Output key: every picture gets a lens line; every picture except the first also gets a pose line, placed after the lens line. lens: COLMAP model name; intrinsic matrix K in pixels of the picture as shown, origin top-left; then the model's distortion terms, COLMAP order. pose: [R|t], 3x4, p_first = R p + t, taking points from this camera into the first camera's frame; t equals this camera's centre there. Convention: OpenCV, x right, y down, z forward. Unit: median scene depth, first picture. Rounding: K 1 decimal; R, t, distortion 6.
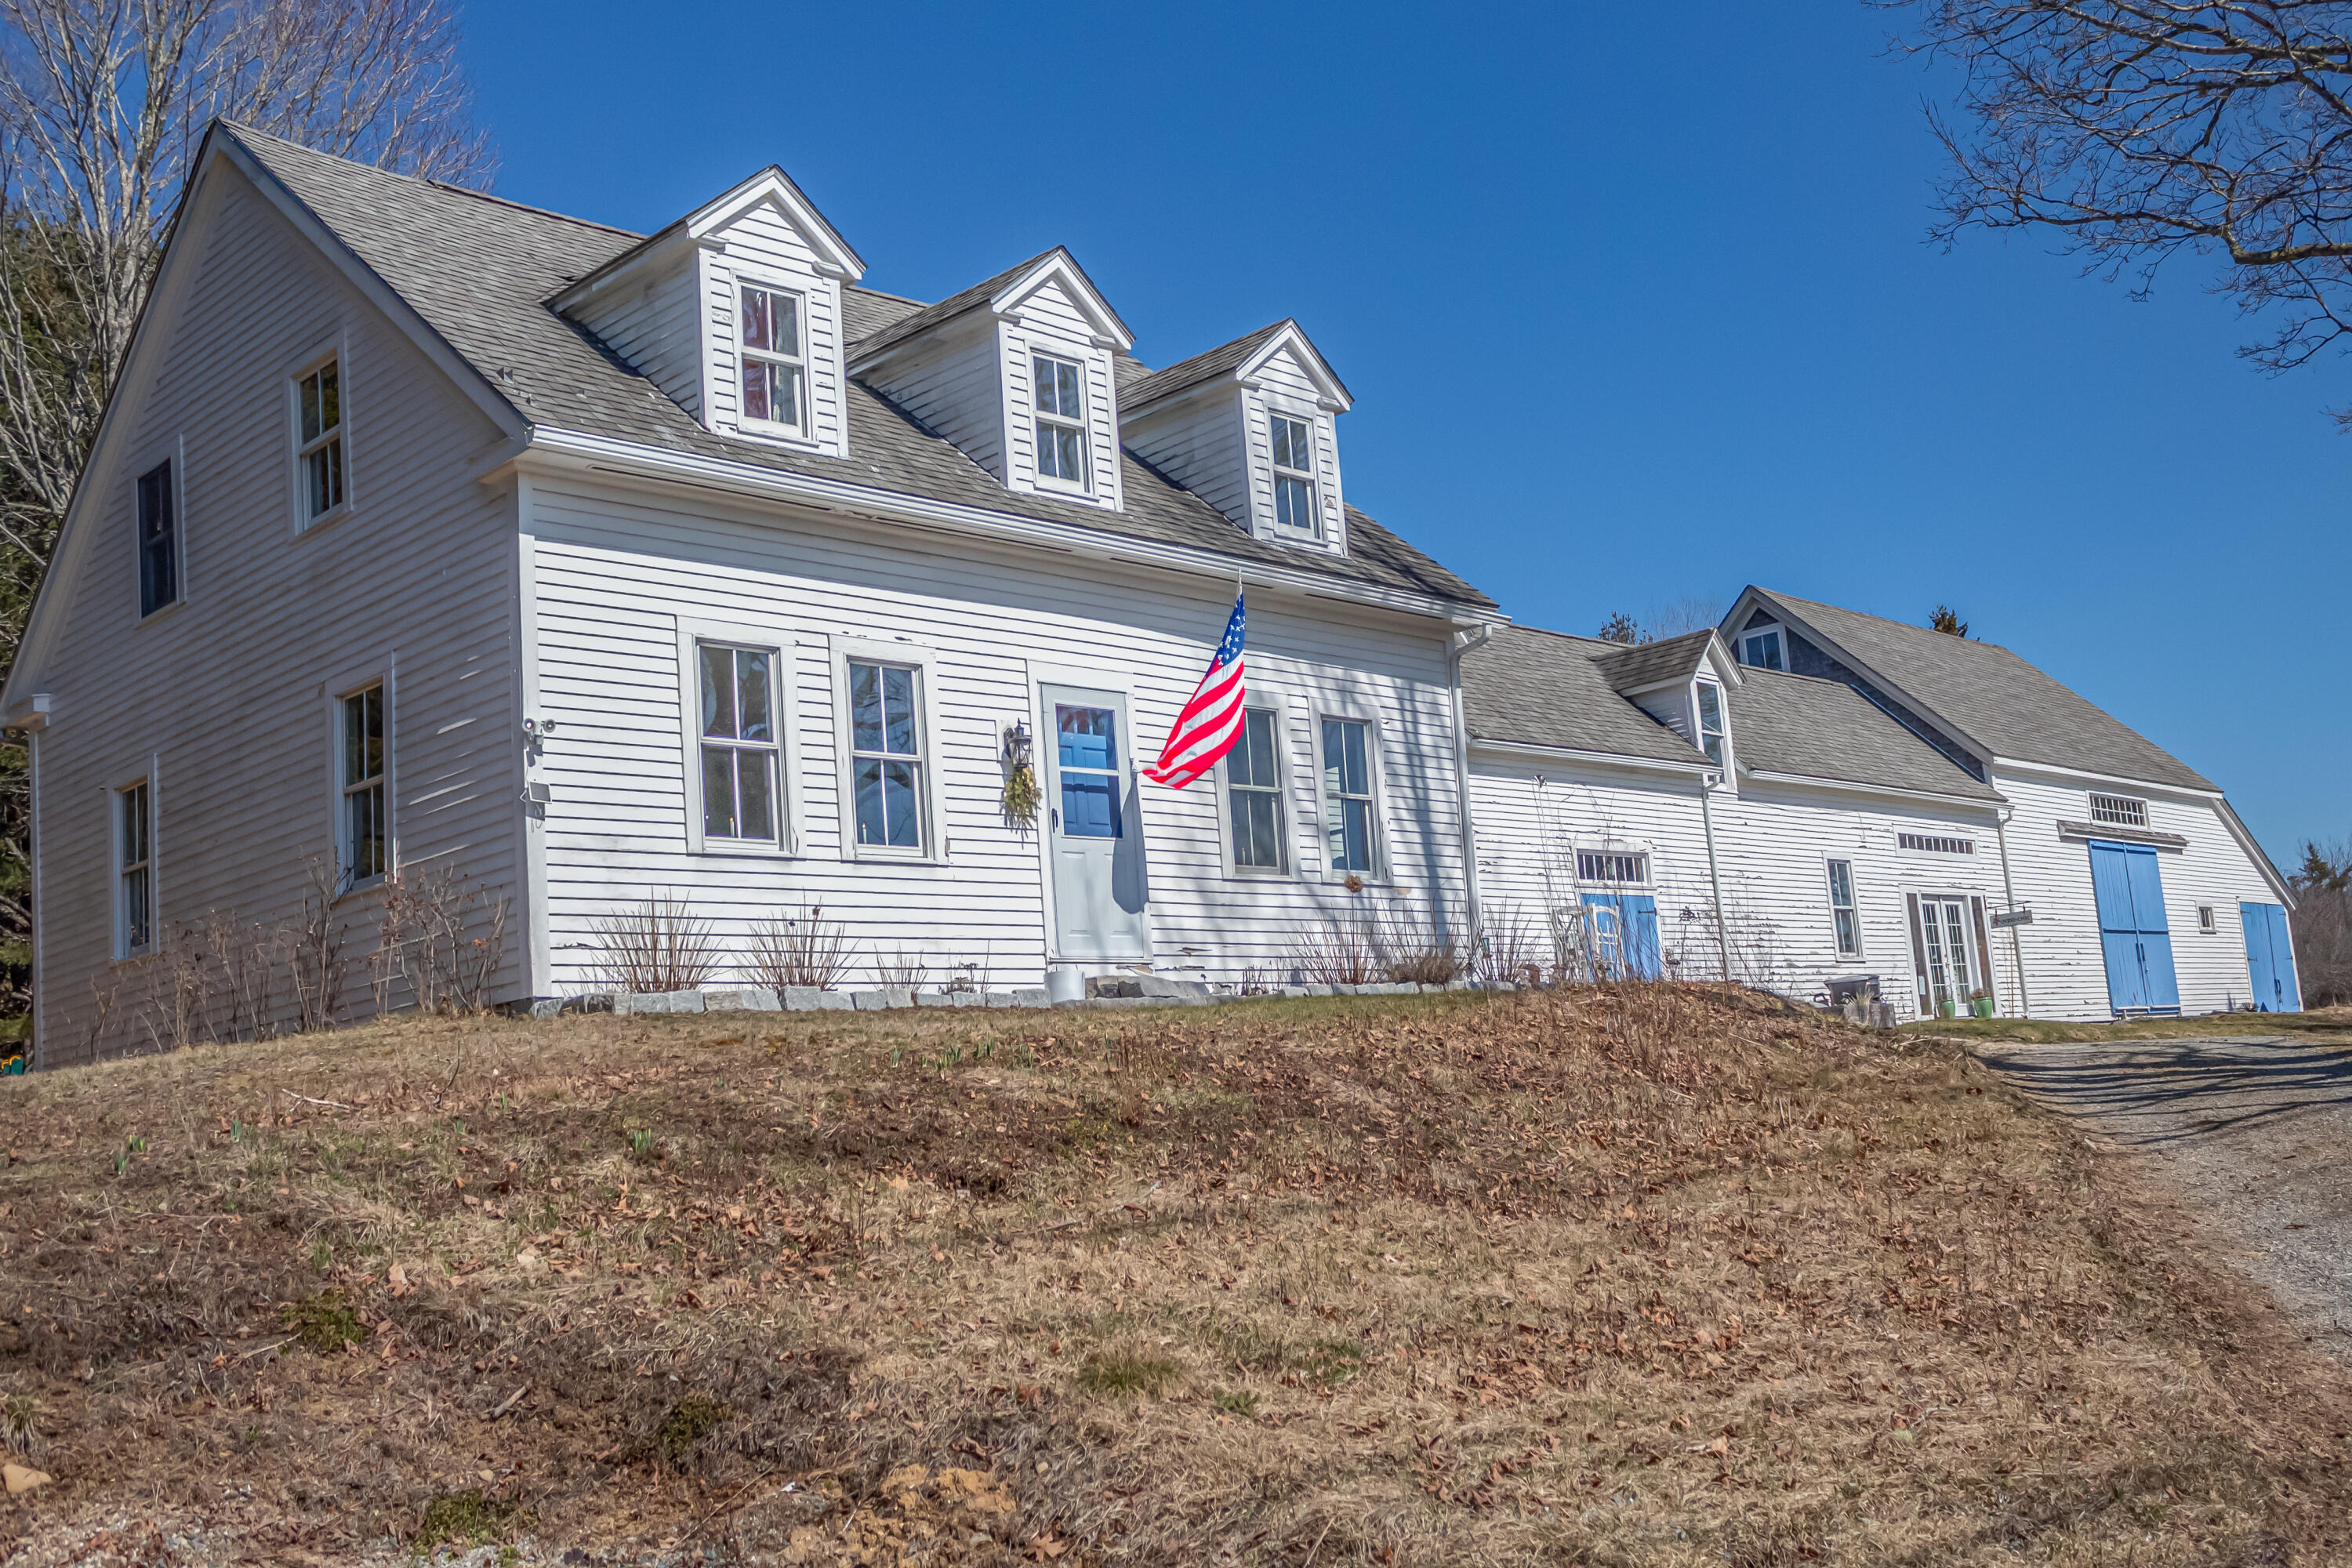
lens RADIAL K [[2534.0, 0, 1279.6], [0, 2534.0, 716.7], [0, 0, 1]] dist [-0.141669, 0.011635]
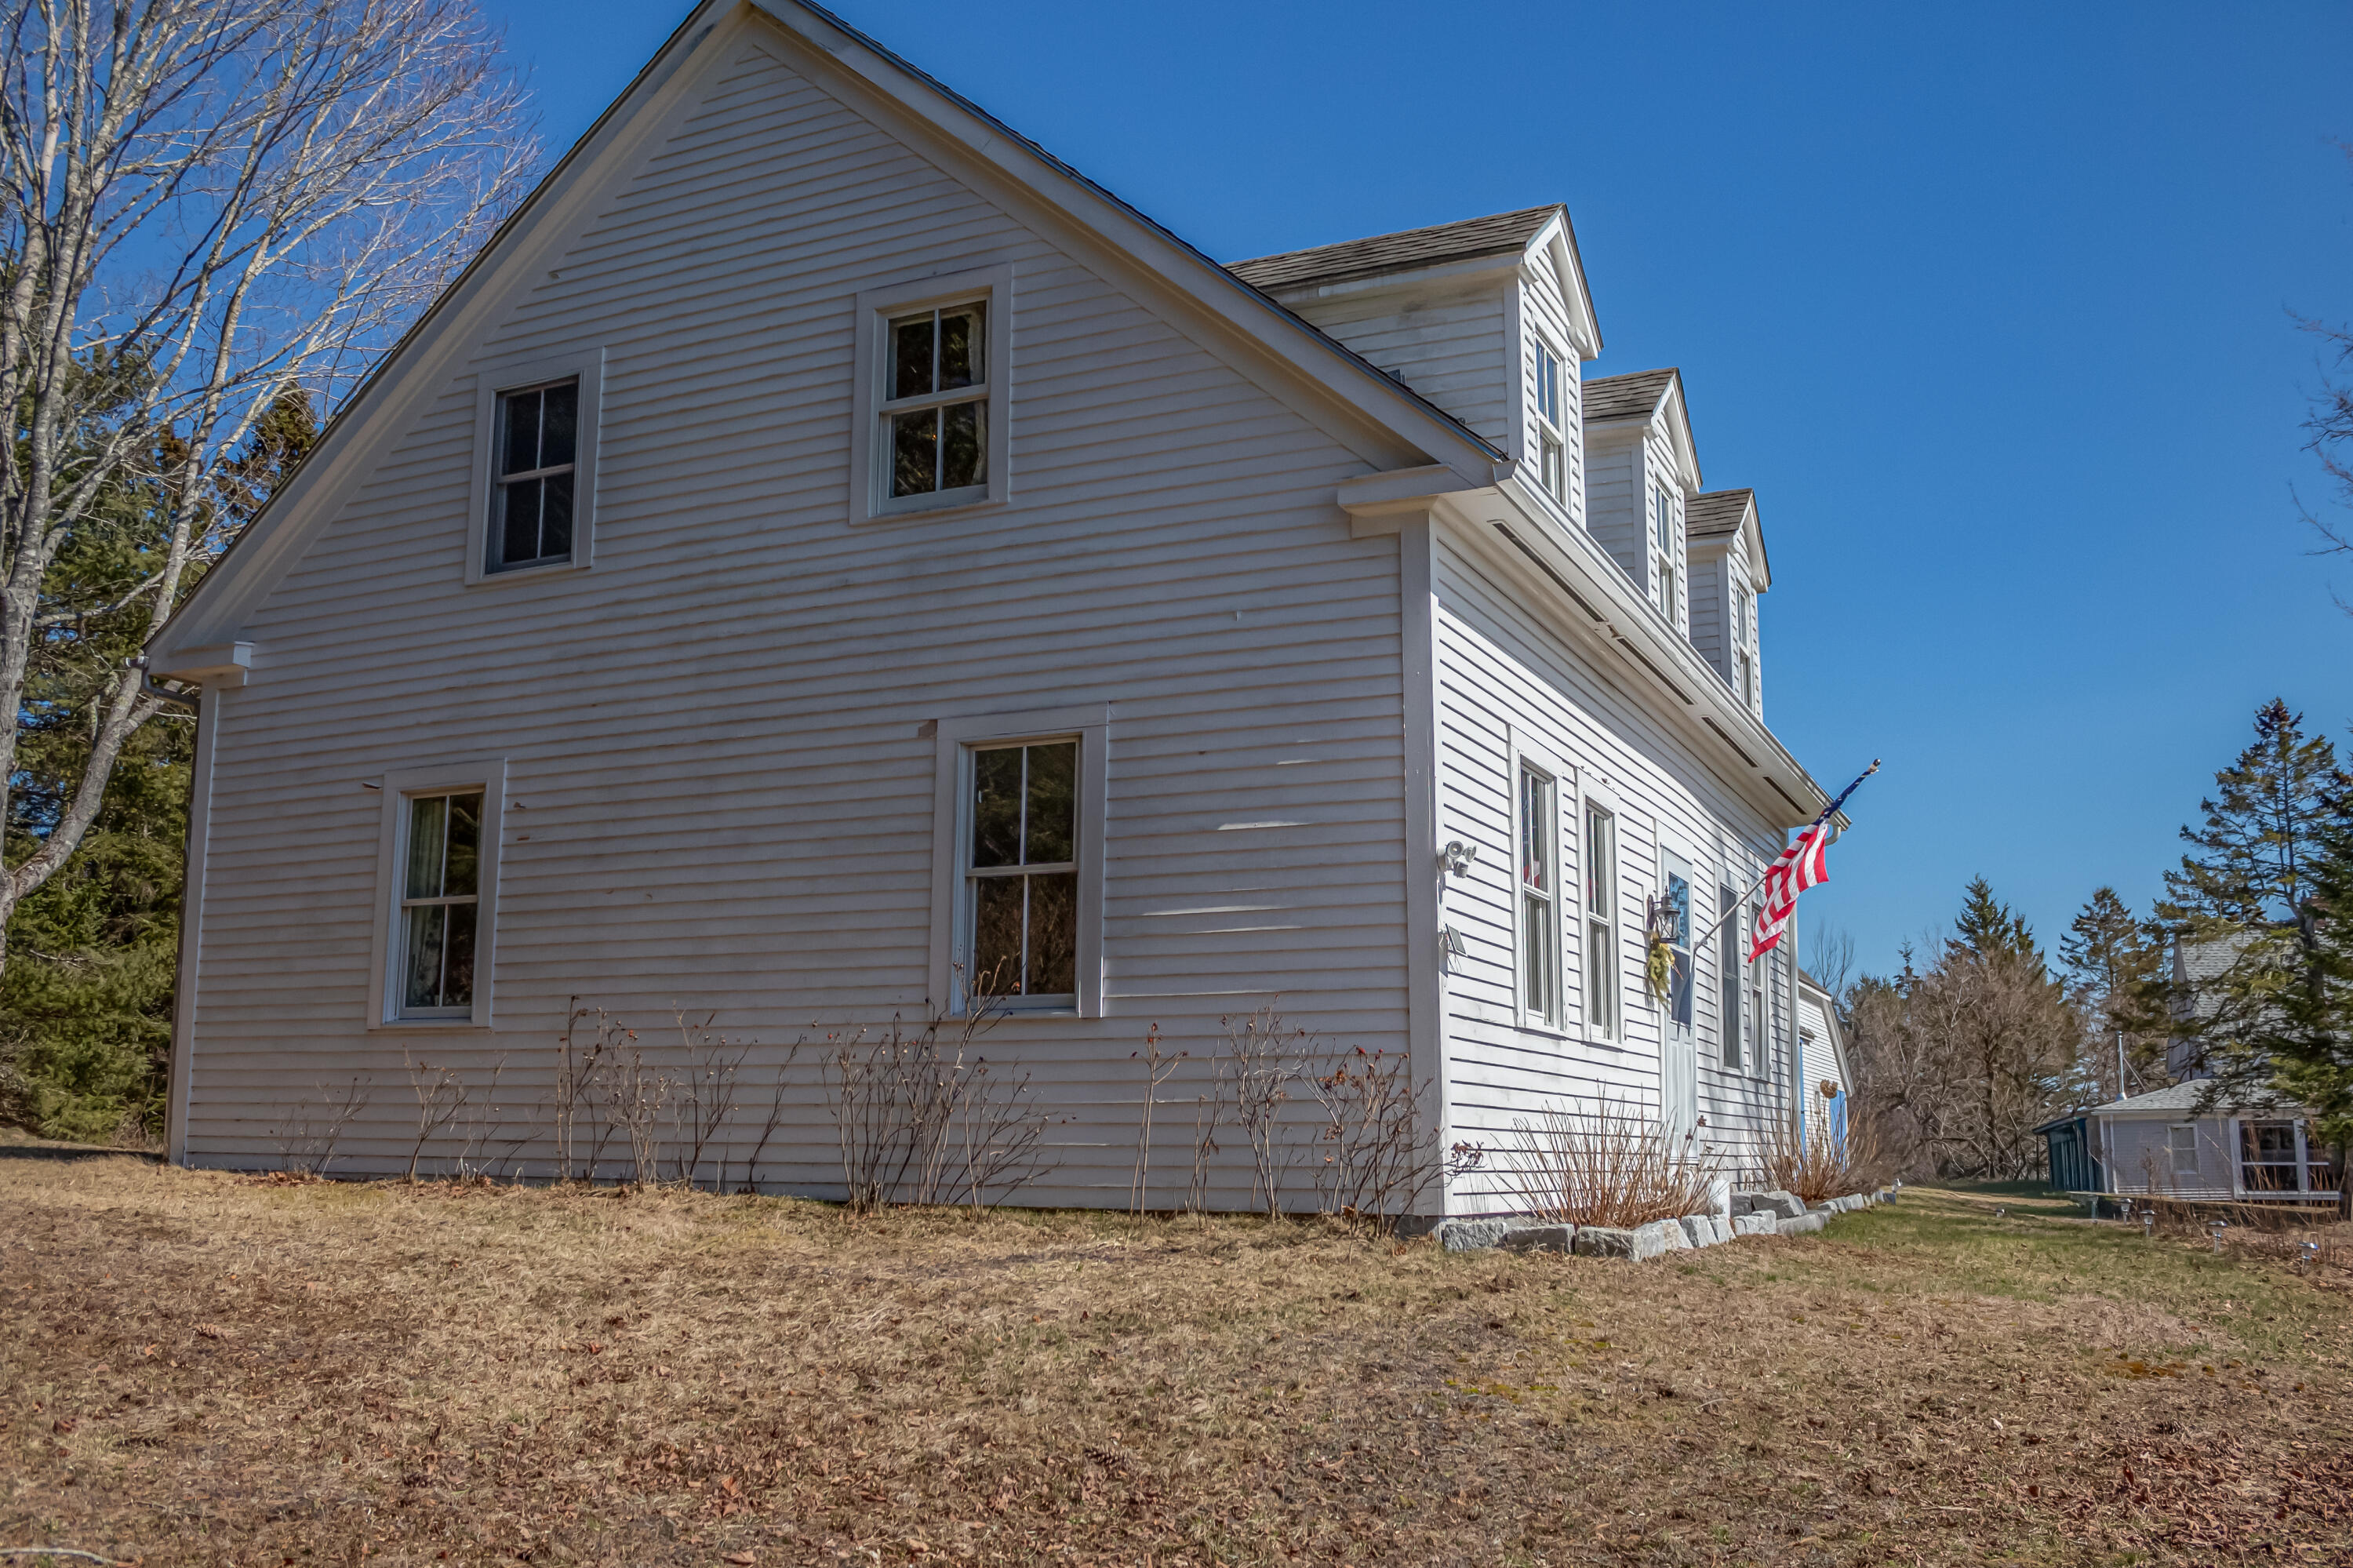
lens RADIAL K [[2063.0, 0, 1176.5], [0, 2063.0, 784.0], [0, 0, 1]] dist [-0.163335, 0.161873]
pose [[0.931007, 0.147752, 0.333759, -0.466748], [-0.145512, 0.988844, -0.031852, 0.012194], [-0.334741, -0.018912, 0.942120, 0.353183]]
